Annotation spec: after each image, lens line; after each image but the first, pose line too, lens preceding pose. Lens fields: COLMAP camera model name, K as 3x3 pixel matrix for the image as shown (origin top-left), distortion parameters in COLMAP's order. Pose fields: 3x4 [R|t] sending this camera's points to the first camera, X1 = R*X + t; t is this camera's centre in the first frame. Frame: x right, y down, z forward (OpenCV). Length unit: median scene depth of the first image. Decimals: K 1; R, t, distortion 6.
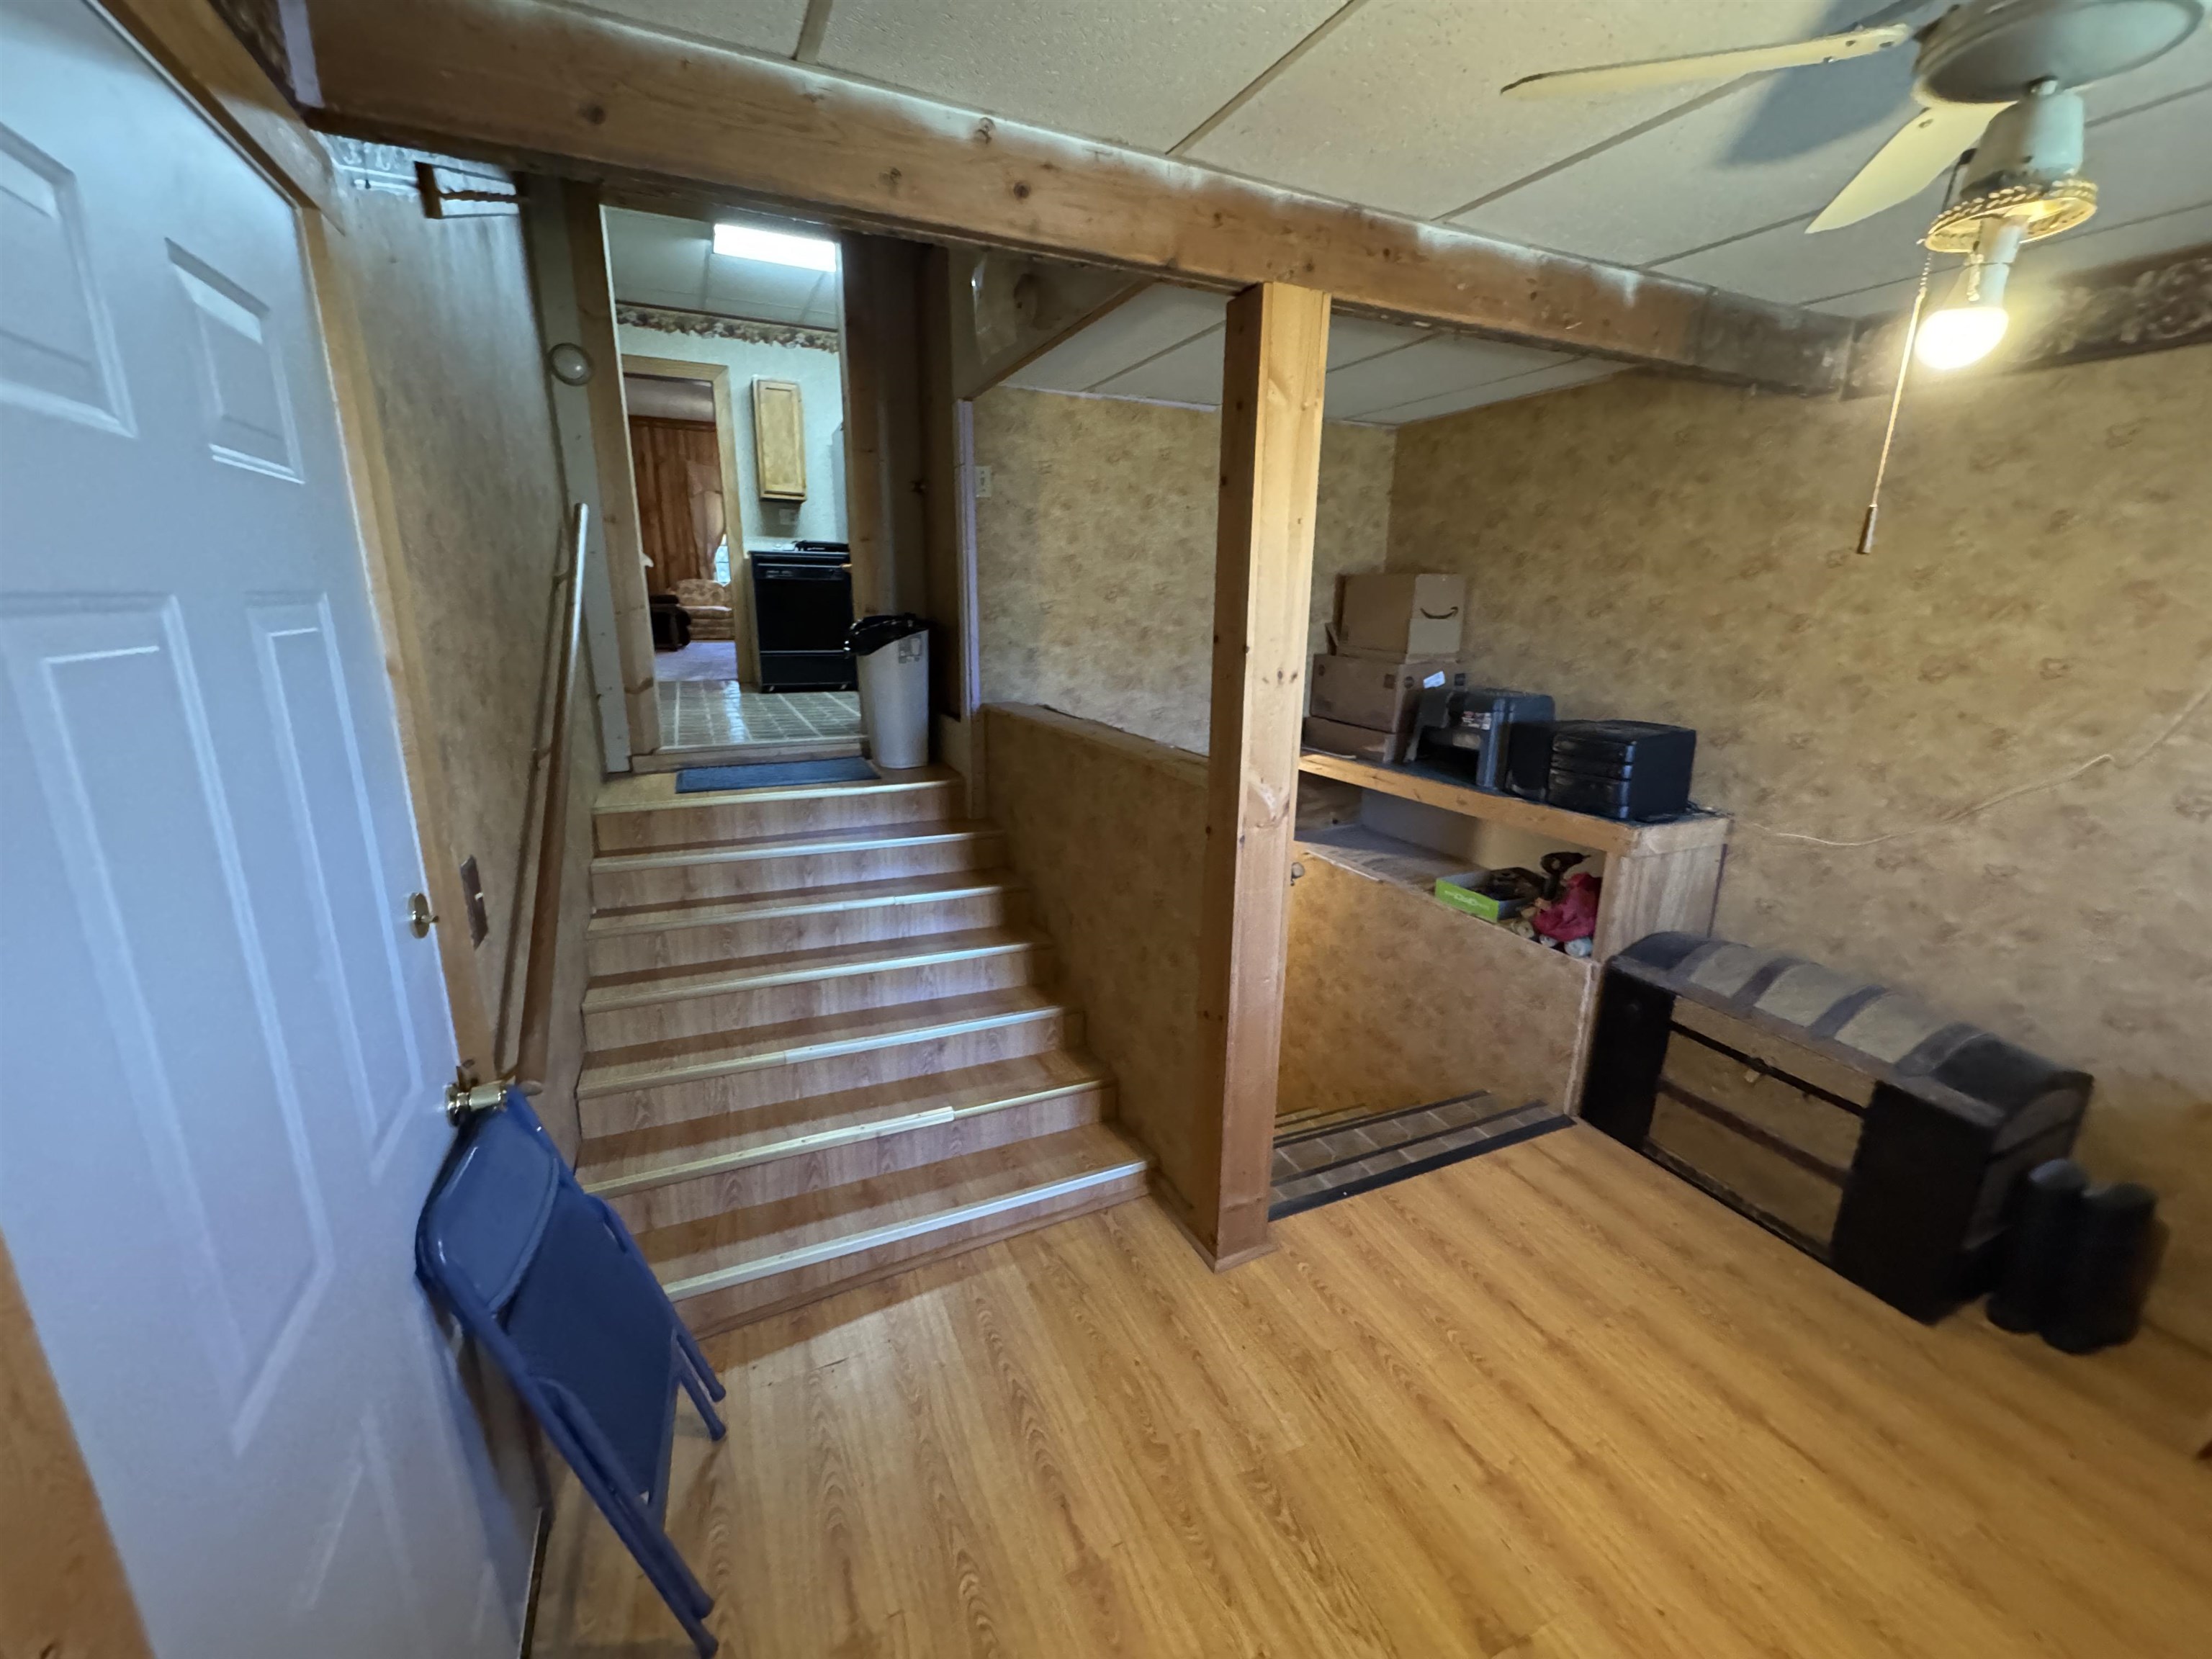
lens RADIAL K [[886.7, 0, 1099.1], [0, 886.7, 828.7], [0, 0, 1]] dist [0.000910, -0.000182]
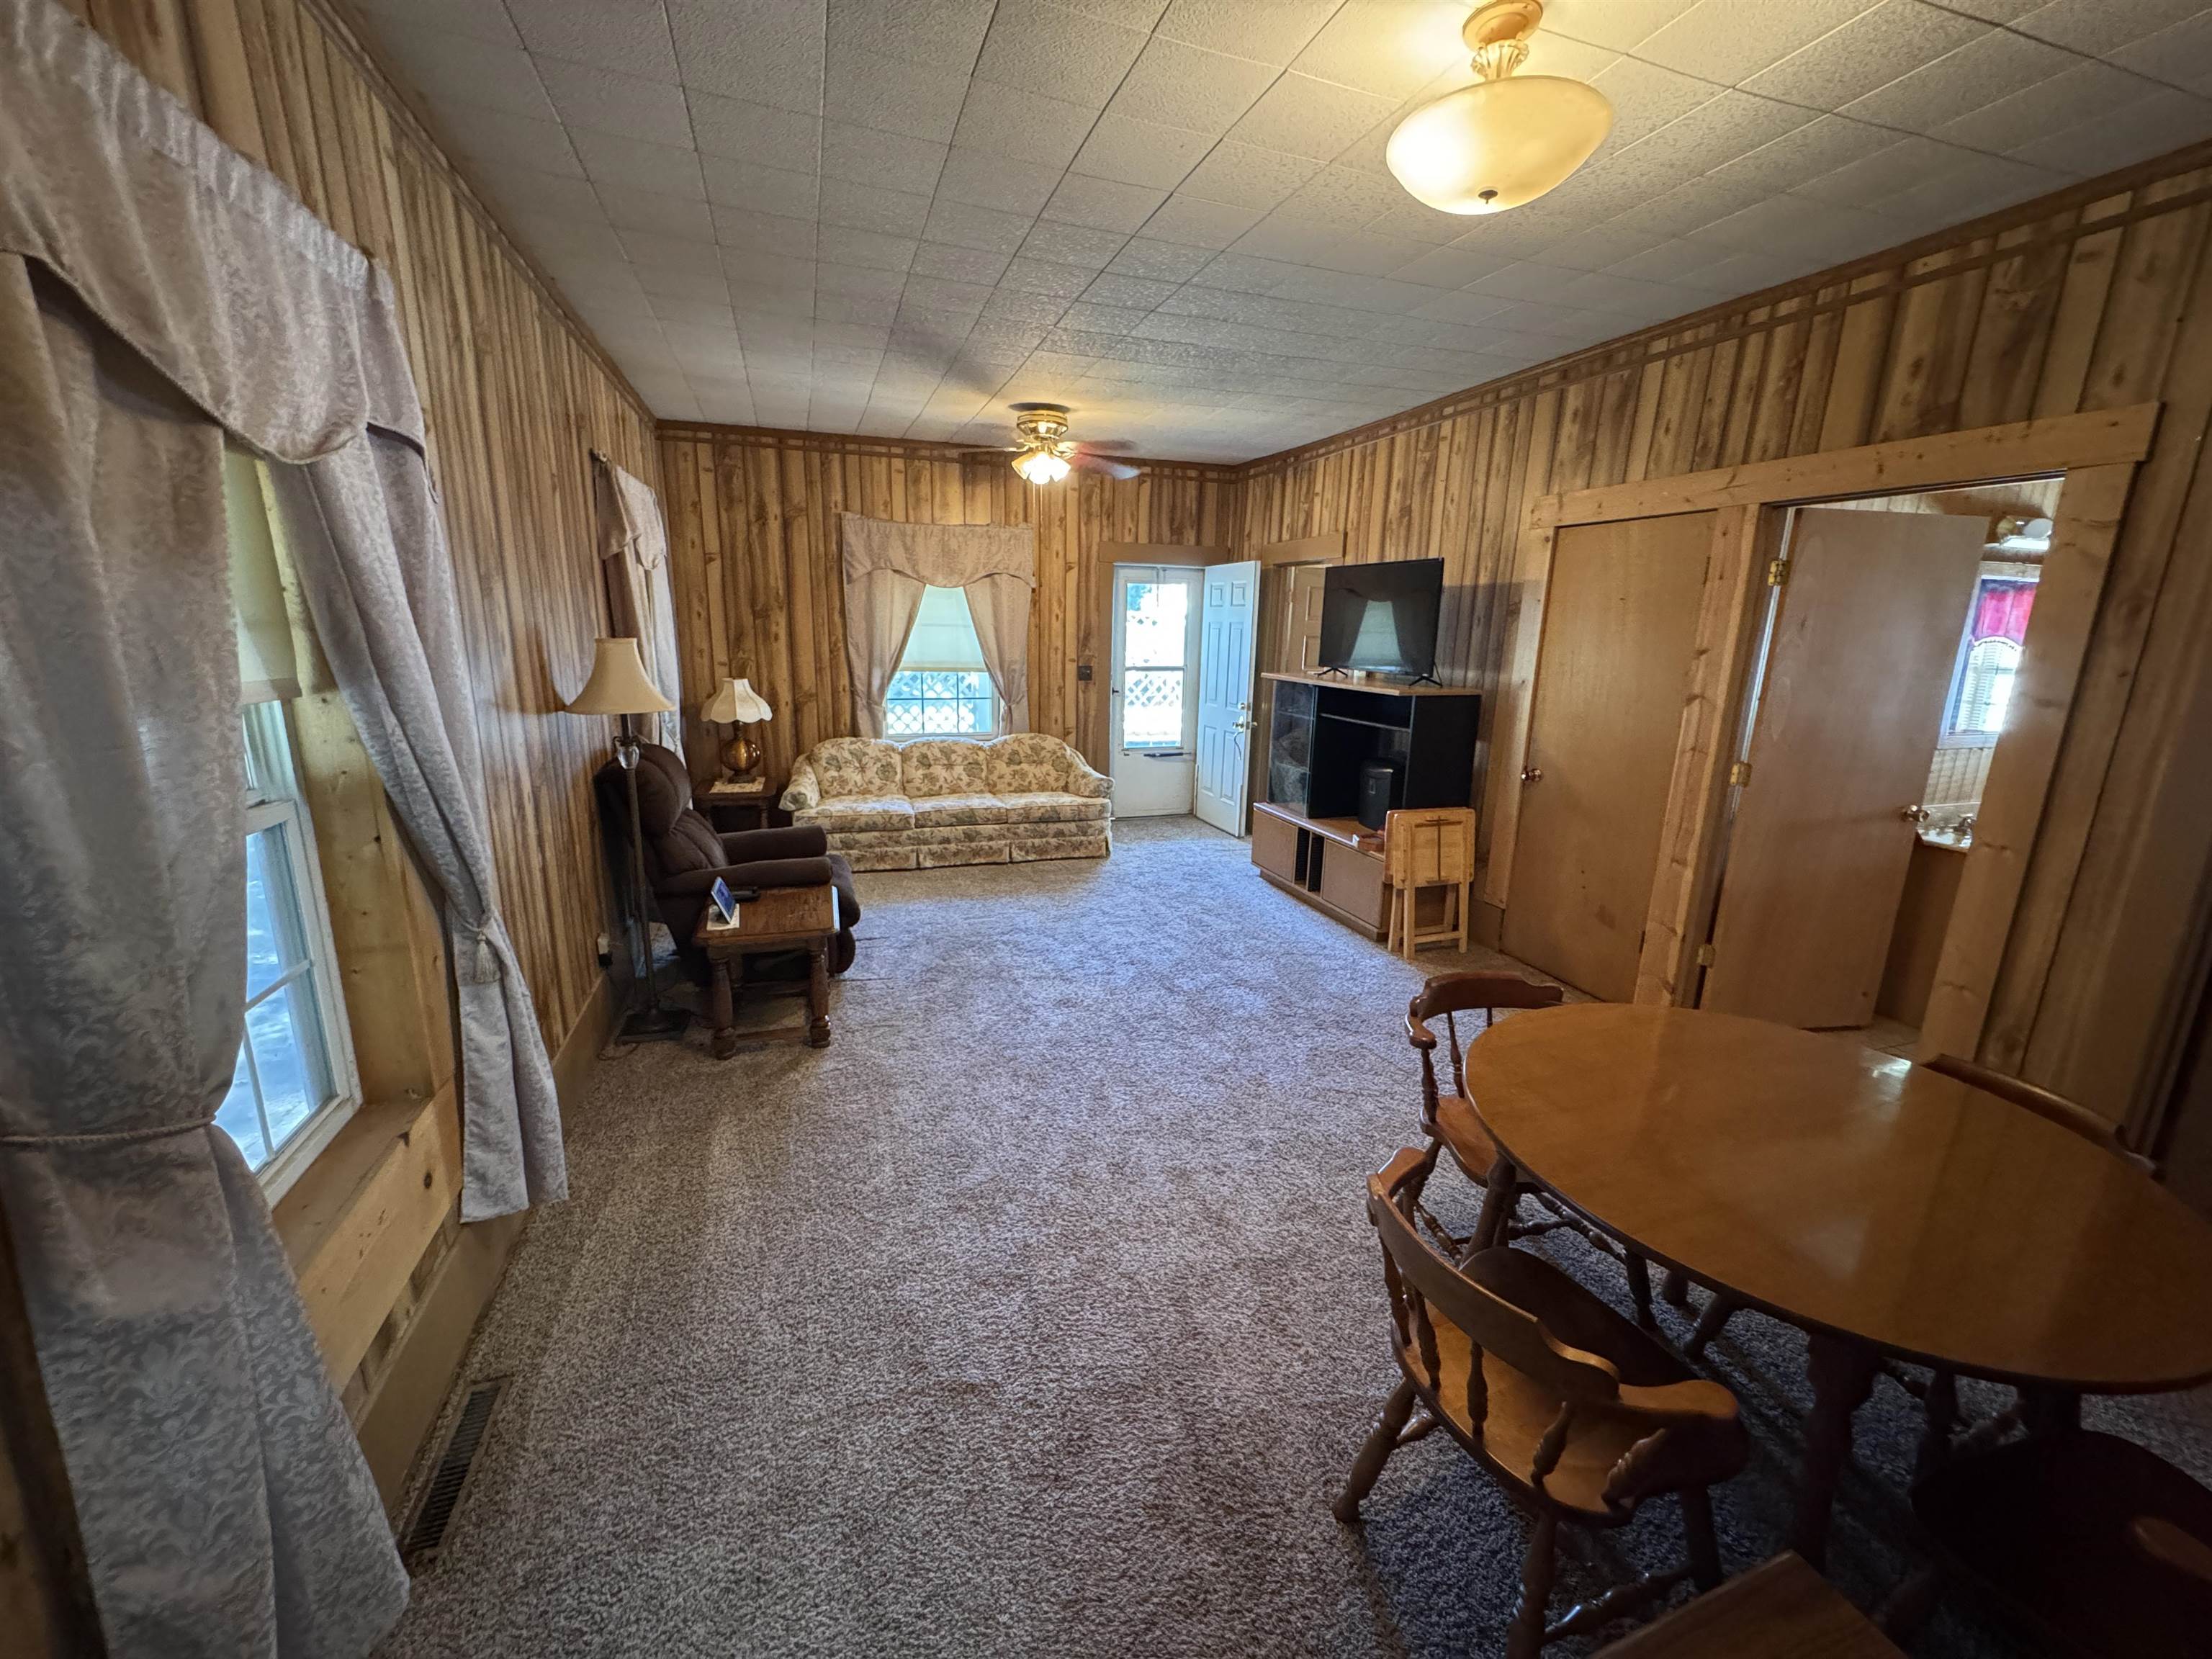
lens RADIAL K [[886.7, 0, 1104.9], [0, 886.7, 828.8], [0, 0, 1]] dist [0.000910, -0.000182]
pose [[0.993548, 0.031058, -0.109077, -0.250721], [-0.033701, 0.999179, -0.022470, -0.223033], [0.108289, 0.026001, 0.993779, 0.507302]]
